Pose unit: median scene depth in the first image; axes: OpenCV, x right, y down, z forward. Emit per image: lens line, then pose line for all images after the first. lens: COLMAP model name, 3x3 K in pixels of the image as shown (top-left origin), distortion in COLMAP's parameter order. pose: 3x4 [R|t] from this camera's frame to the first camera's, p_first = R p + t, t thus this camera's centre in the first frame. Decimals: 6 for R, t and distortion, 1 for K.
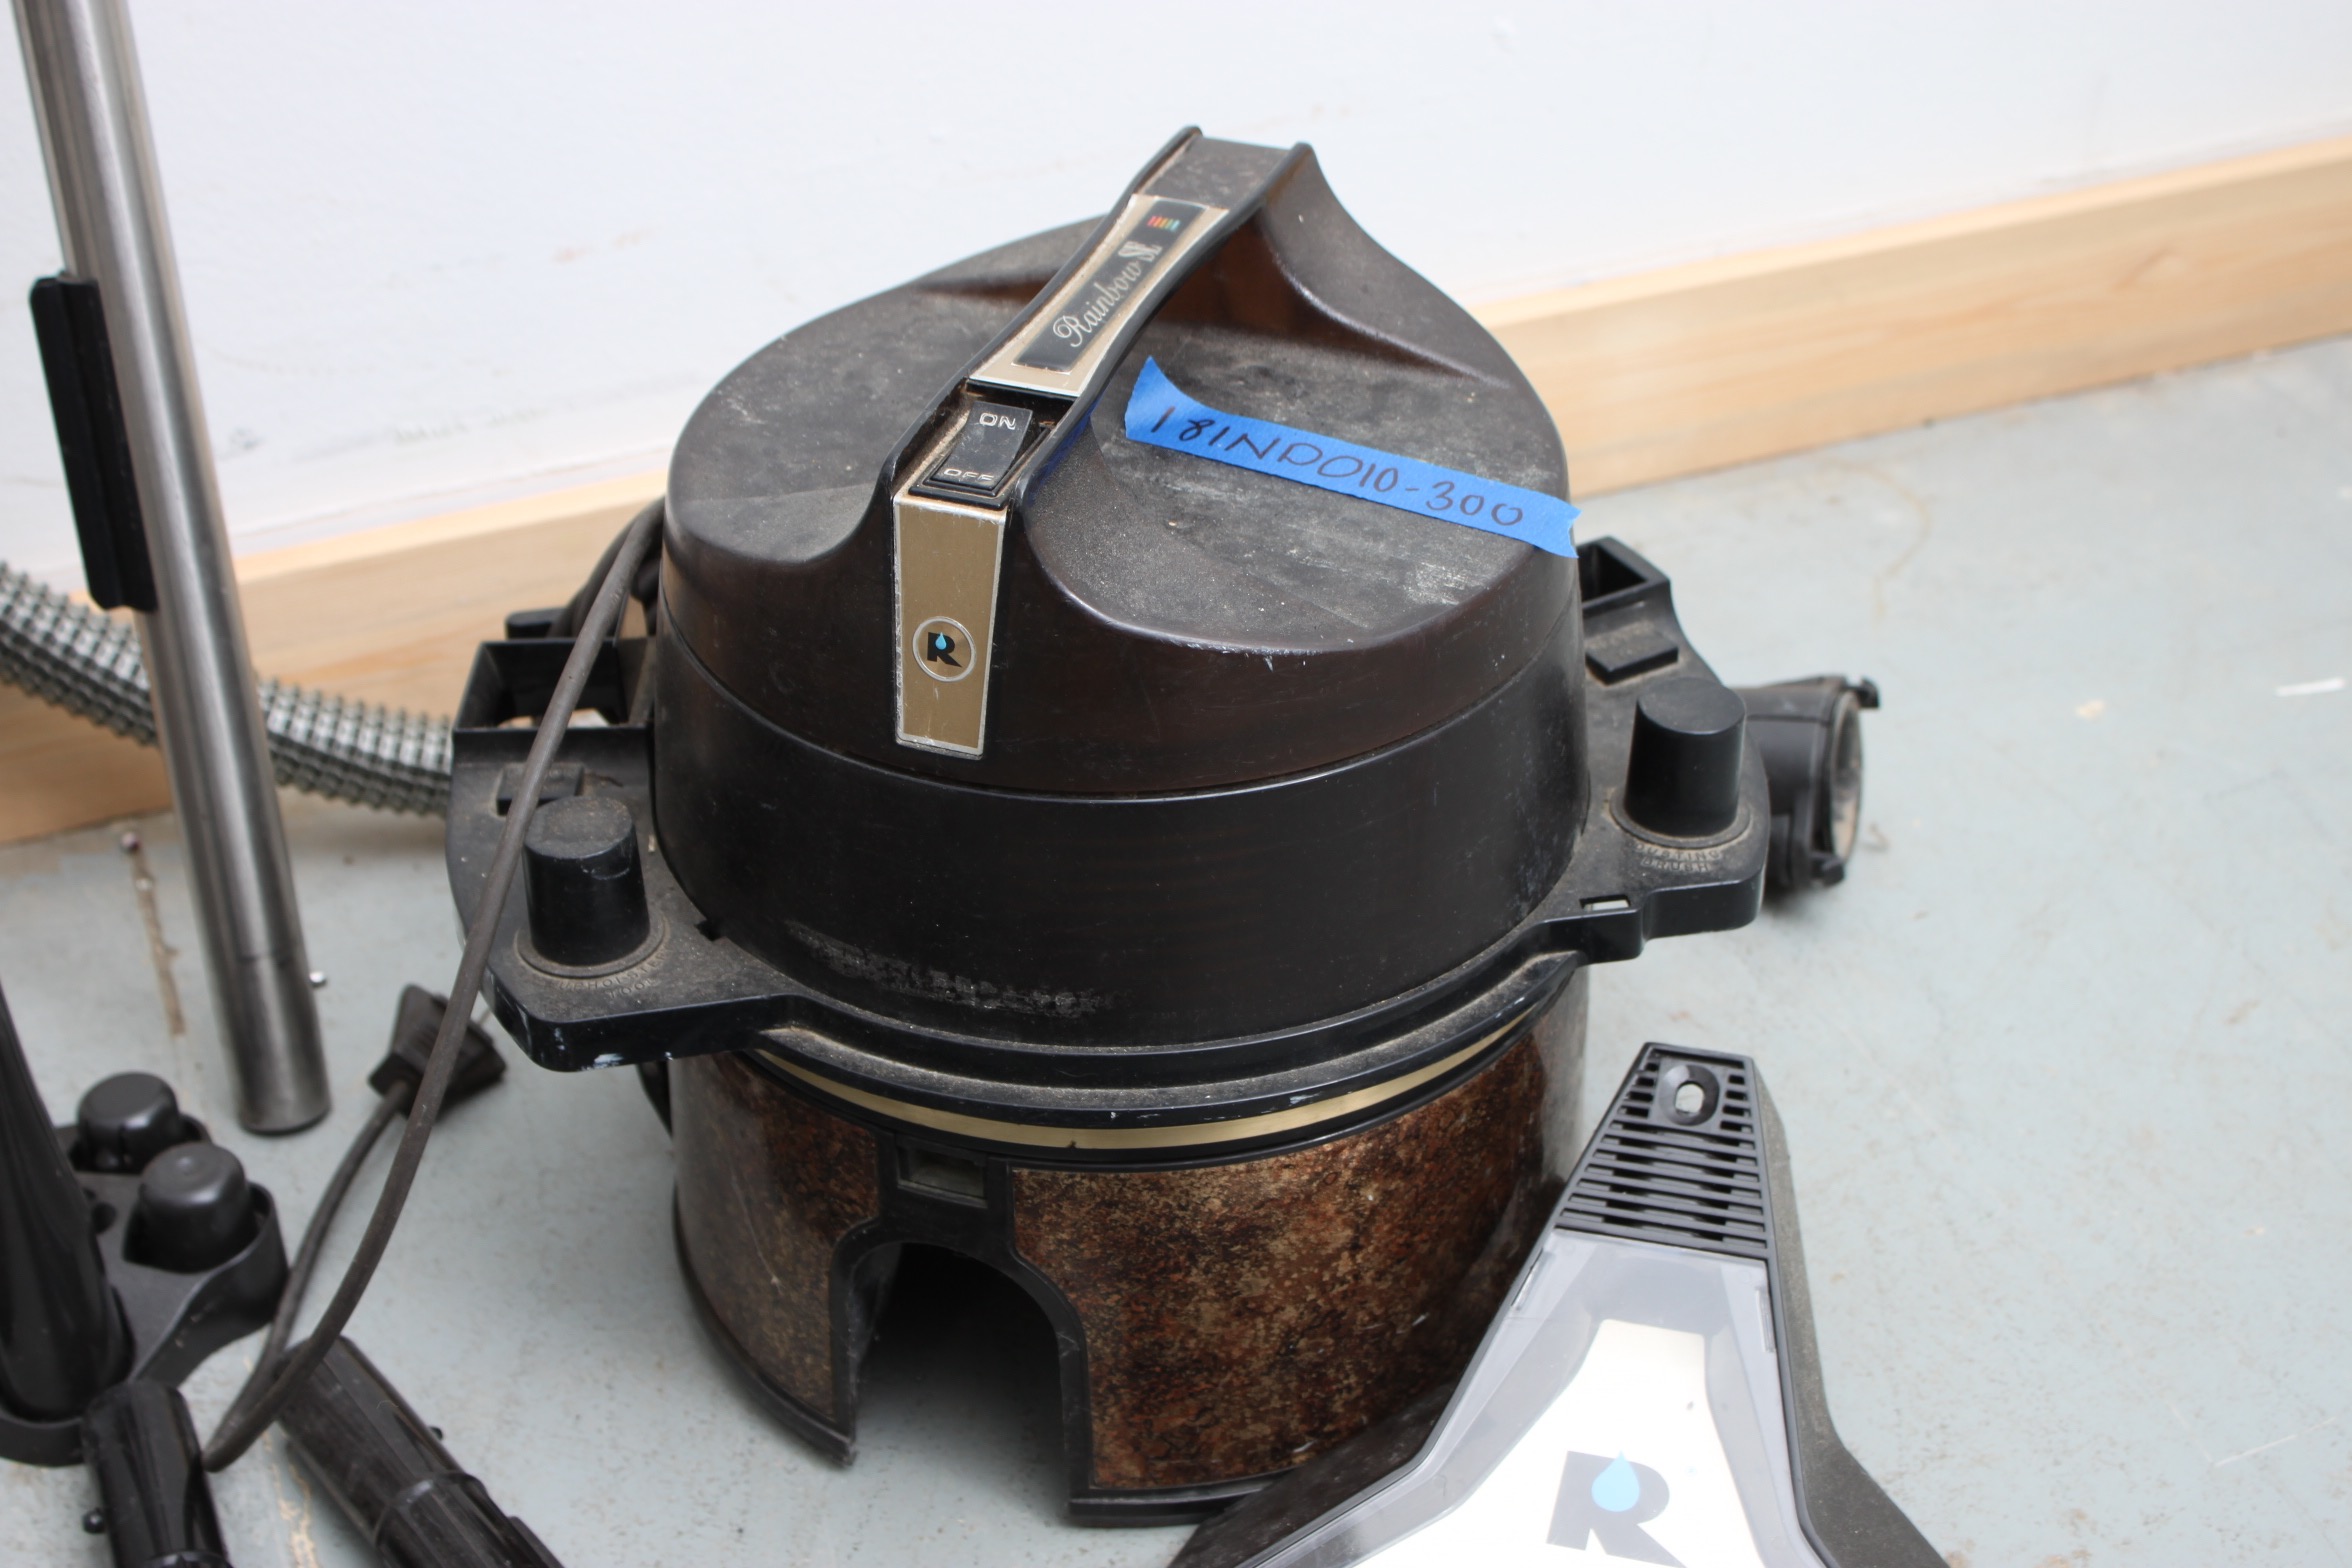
lens RADIAL K [[3720.3, 0, 1172.4], [0, 3720.3, 782.8], [0, 0, 1]] dist [-0.008745, 0.000000]
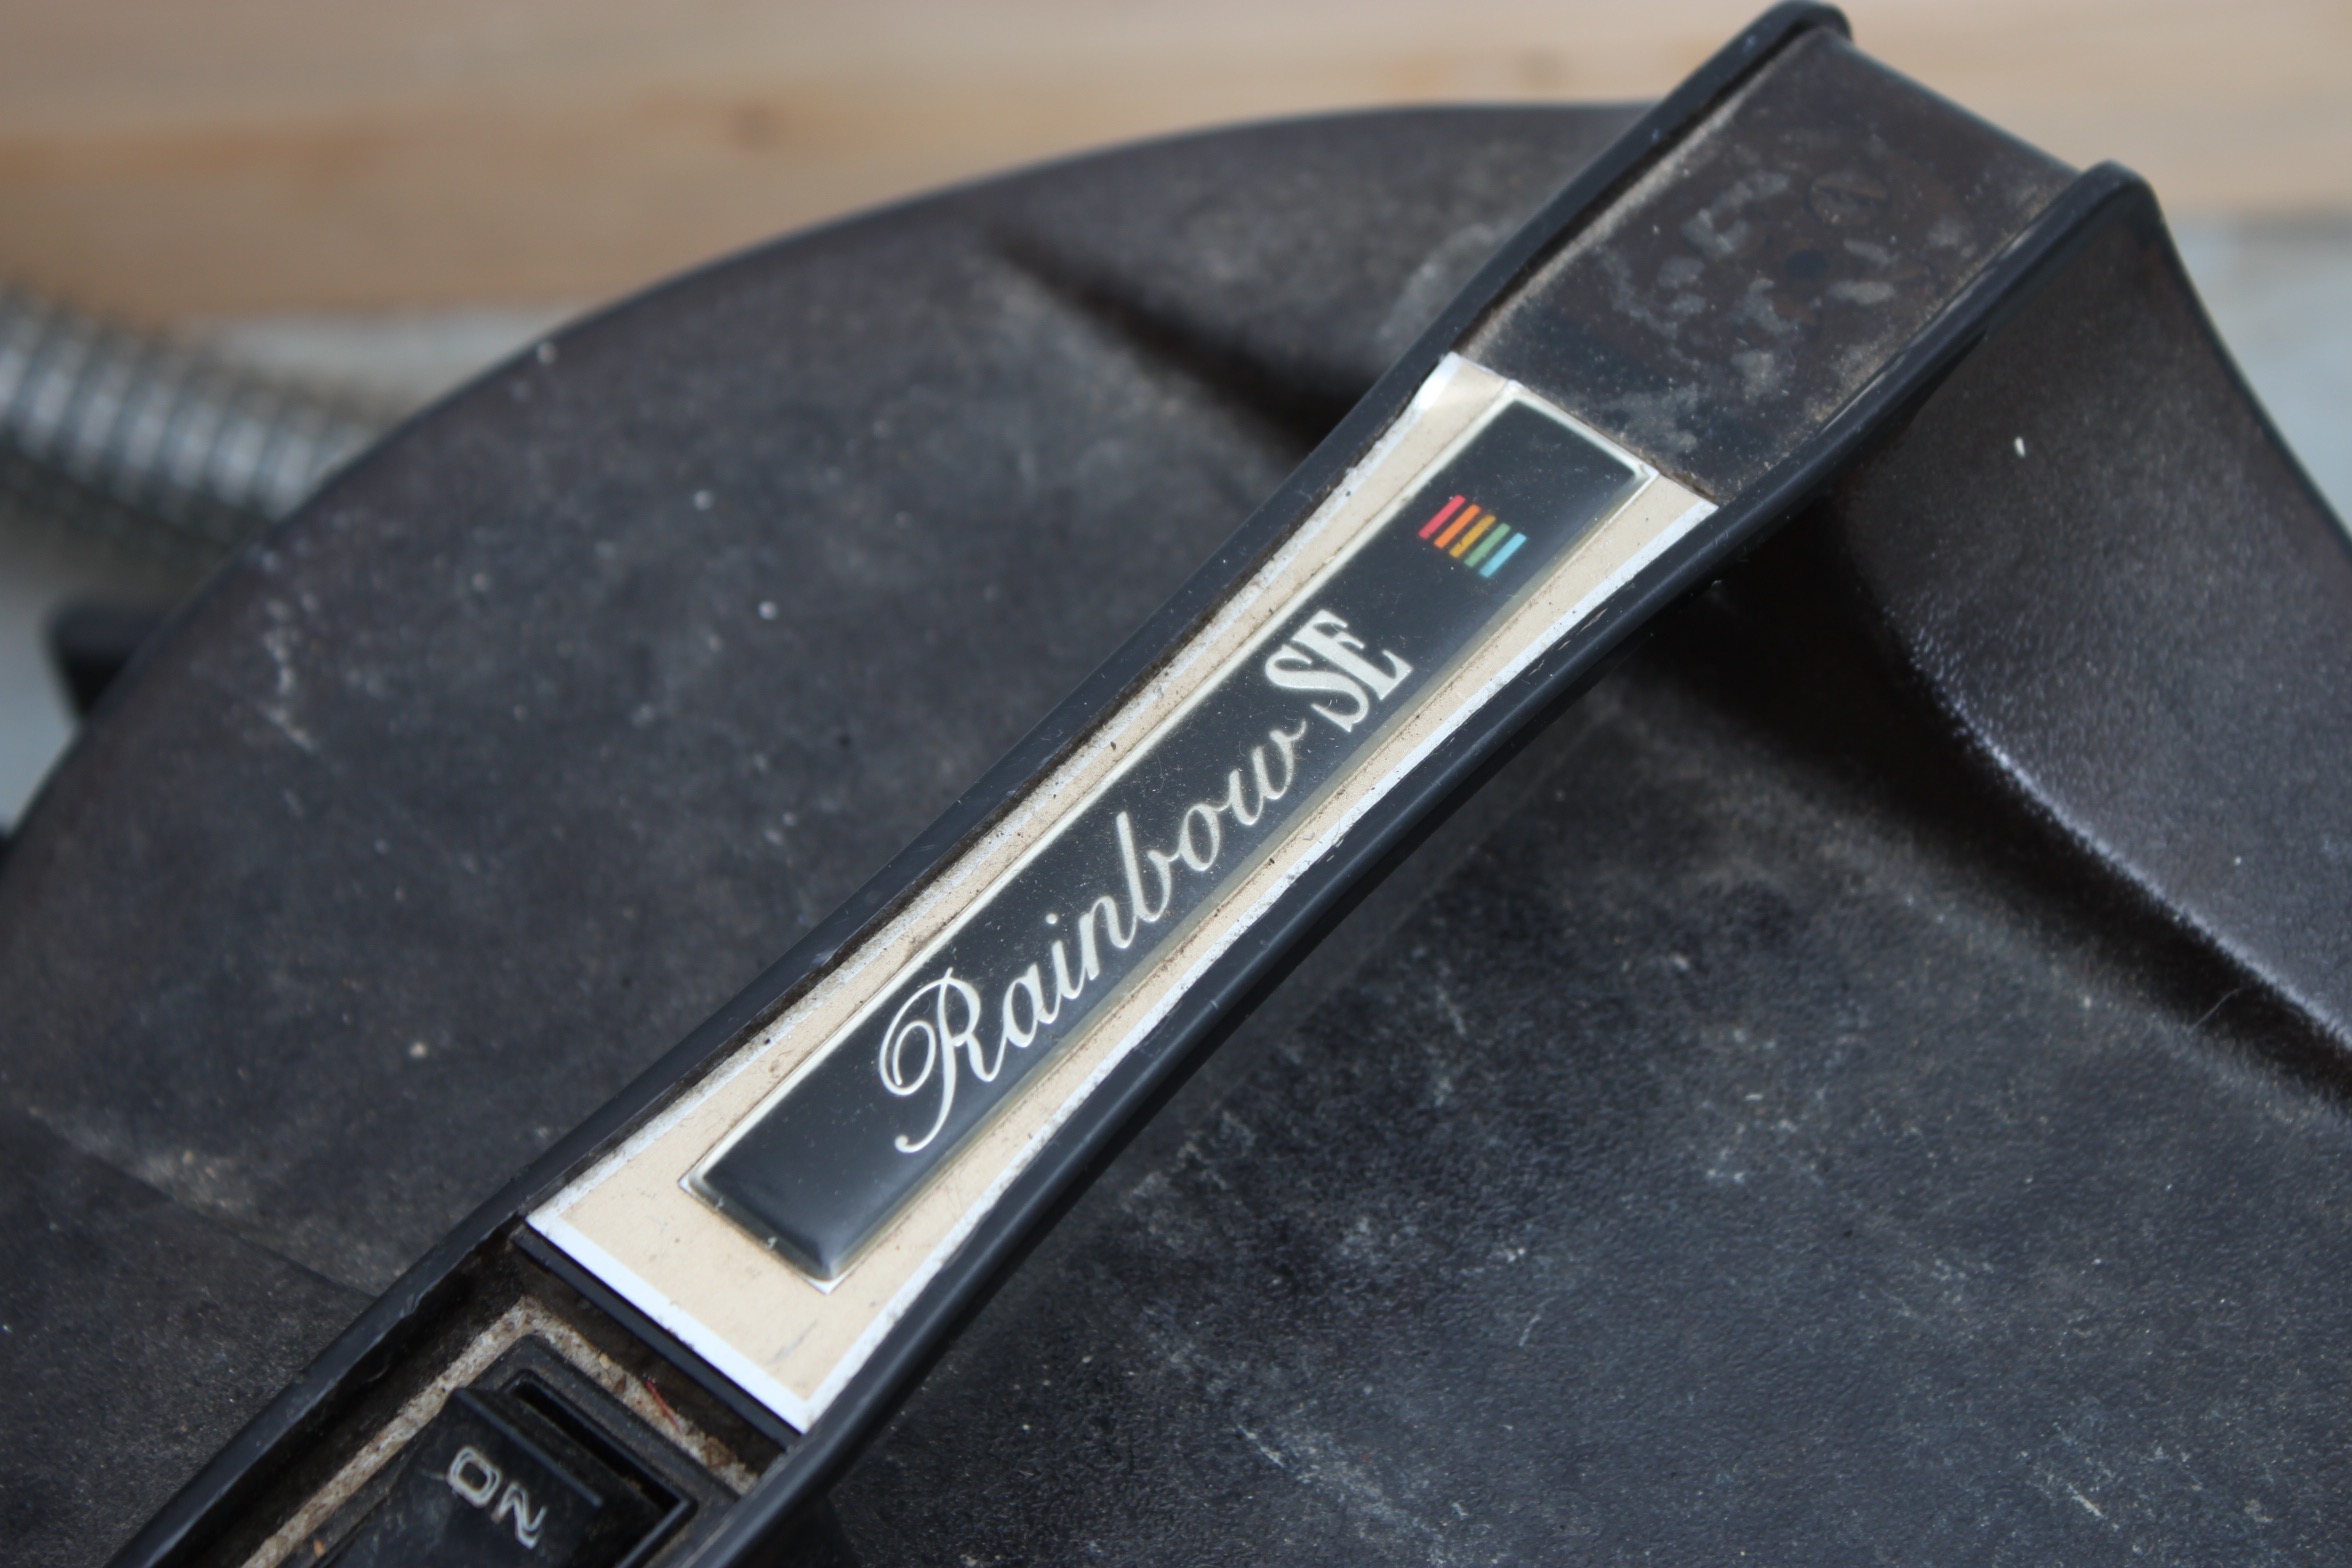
lens RADIAL K [[5789.2, 0, 1177.0], [0, 5789.2, 784.9], [0, 0, 1]] dist [0.247266, 0.000000]
pose [[0.935155, 0.253341, -0.247595, 0.089976], [-0.150170, 0.916556, 0.370640, -0.275983], [0.320833, -0.309425, 0.895166, 0.491086]]
